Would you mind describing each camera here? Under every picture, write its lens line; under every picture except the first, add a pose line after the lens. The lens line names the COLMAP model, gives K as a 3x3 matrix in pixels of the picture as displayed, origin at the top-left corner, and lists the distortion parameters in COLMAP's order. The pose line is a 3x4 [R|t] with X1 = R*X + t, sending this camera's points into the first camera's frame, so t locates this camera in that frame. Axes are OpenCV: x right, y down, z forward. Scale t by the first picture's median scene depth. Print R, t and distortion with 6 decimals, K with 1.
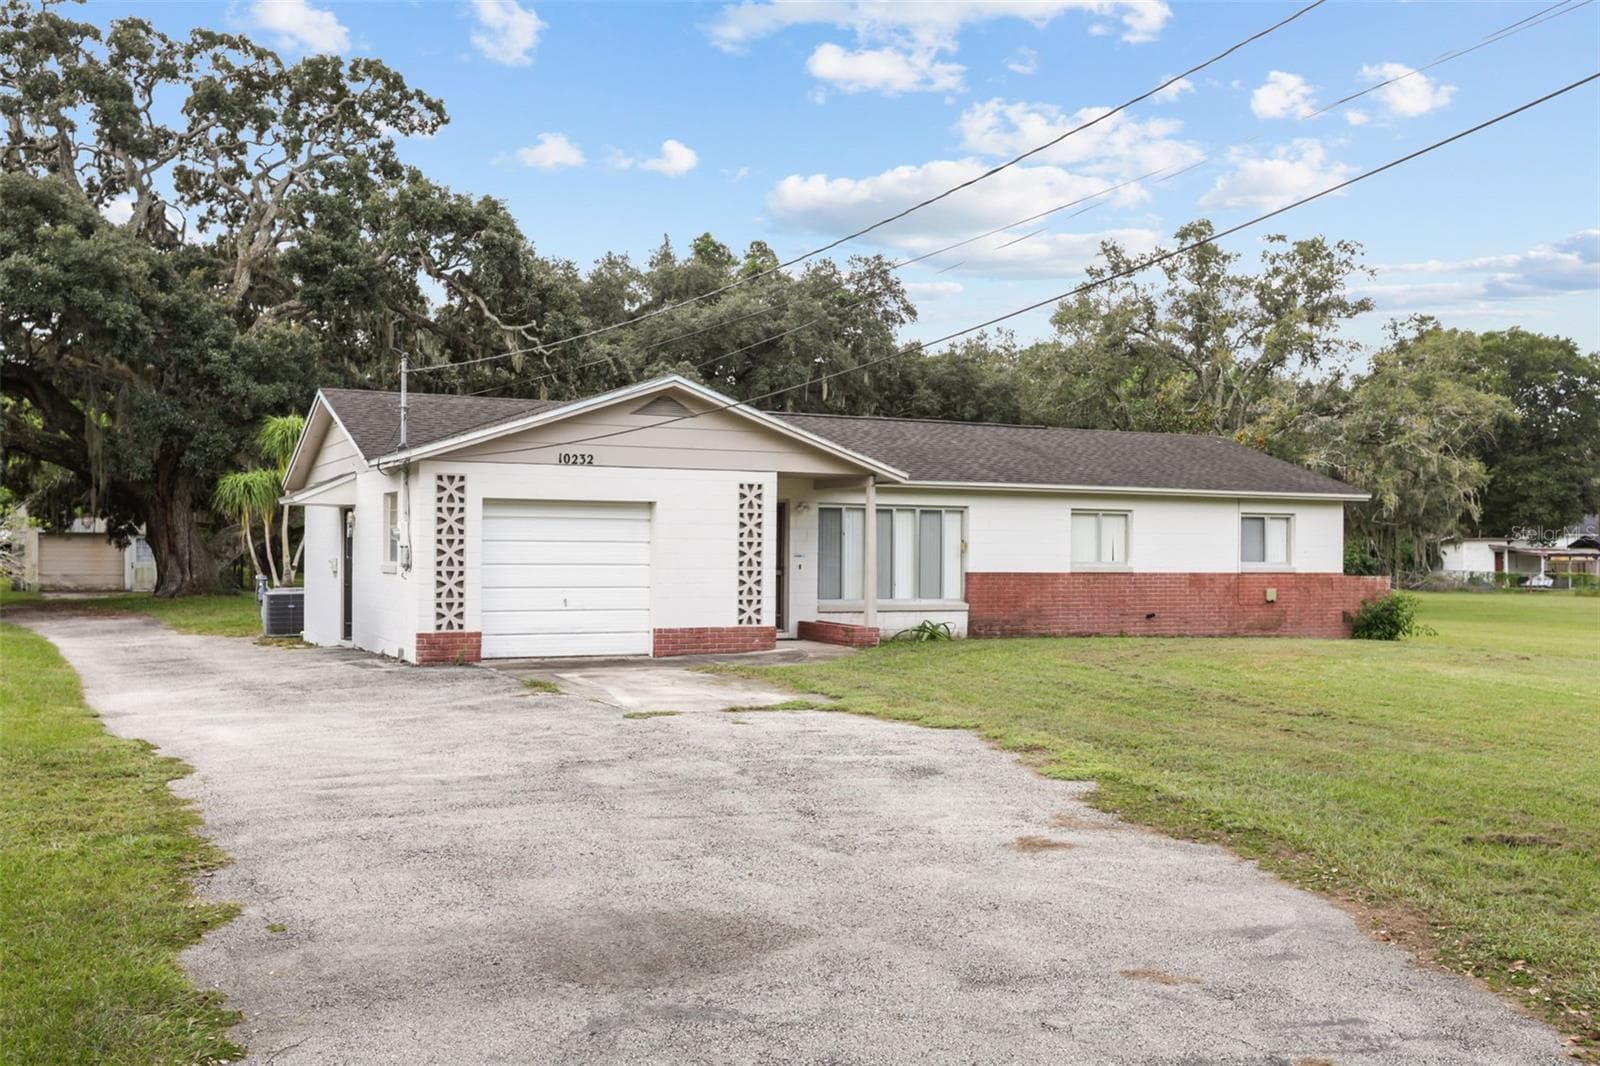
lens RADIAL K [[1492.4, 0, 800.0], [0, 1492.4, 533.0], [0, 0, 1]] dist [0.008692, 0.097893]
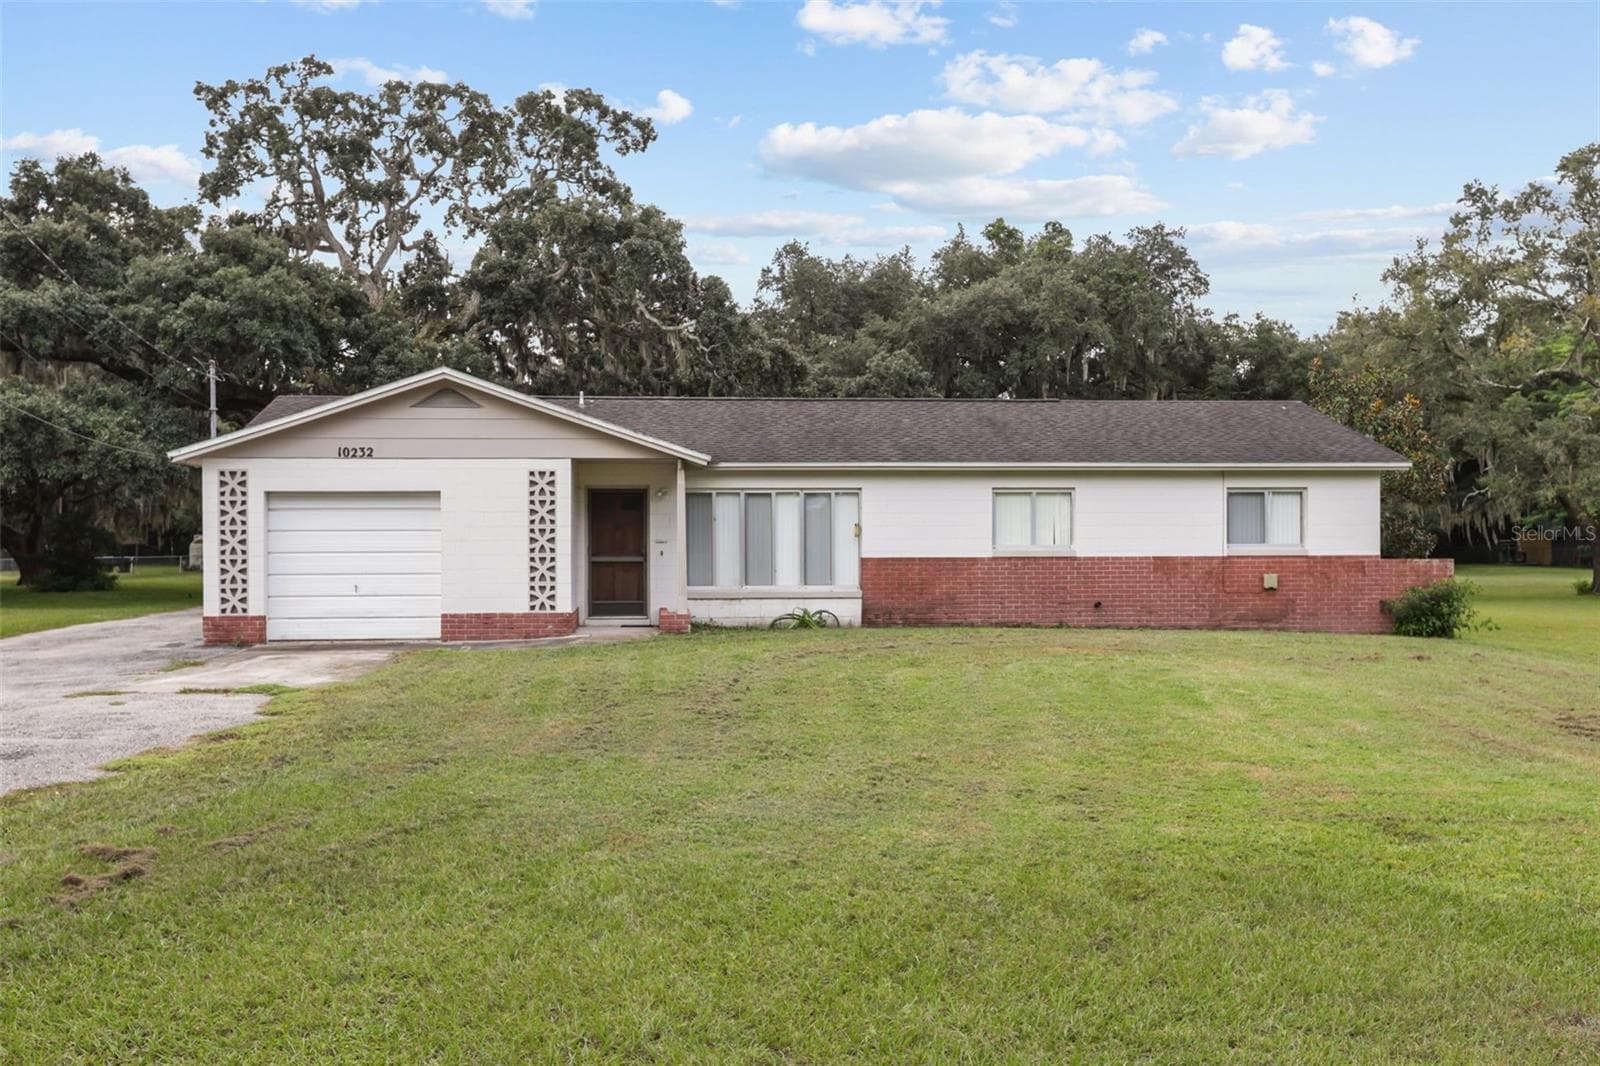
lens RADIAL K [[1457.4, 0, 800.0], [0, 1457.4, 533.0], [0, 0, 1]] dist [0.000582, 0.115659]
pose [[0.932016, -0.013116, -0.362179, 0.411270], [0.015299, 0.999878, 0.003160, 0.007137], [0.362093, -0.008486, 0.932103, 0.122604]]
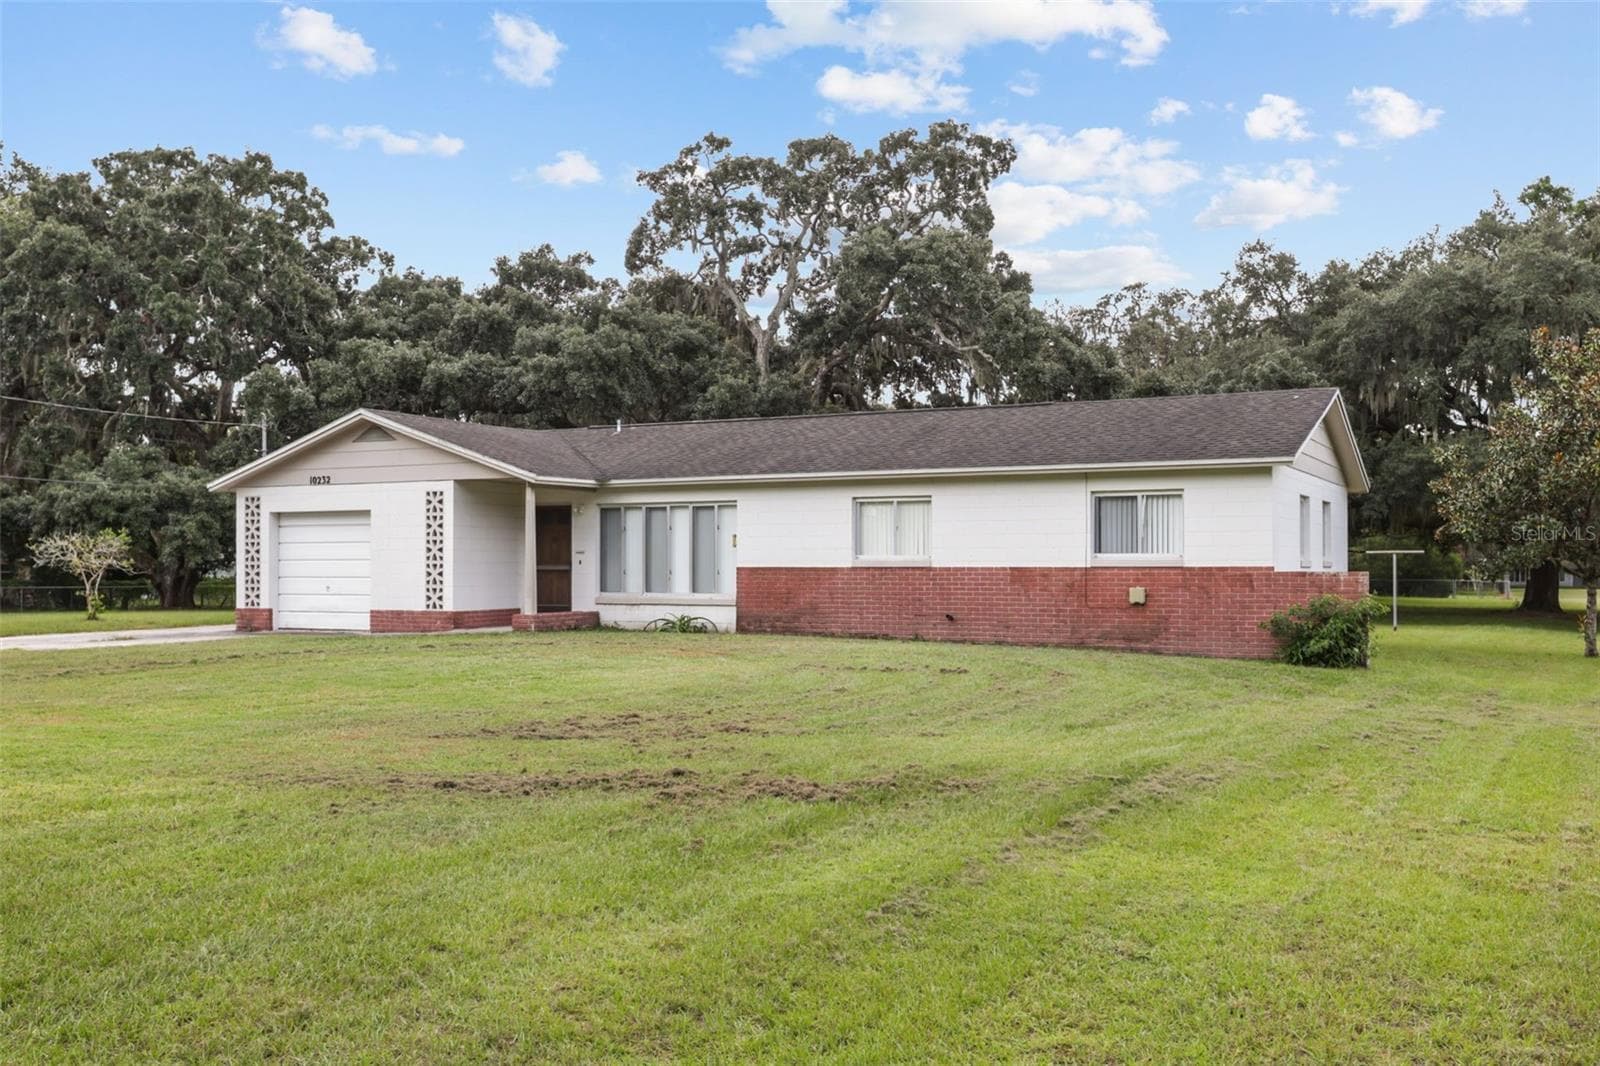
lens RADIAL K [[1492.4, 0, 800.0], [0, 1492.4, 533.0], [0, 0, 1]] dist [0.008692, 0.097893]
pose [[0.585746, -0.027976, -0.810012, 0.938650], [0.013455, 0.999602, -0.024794, 0.028806], [0.810383, 0.003624, 0.585889, 0.453416]]
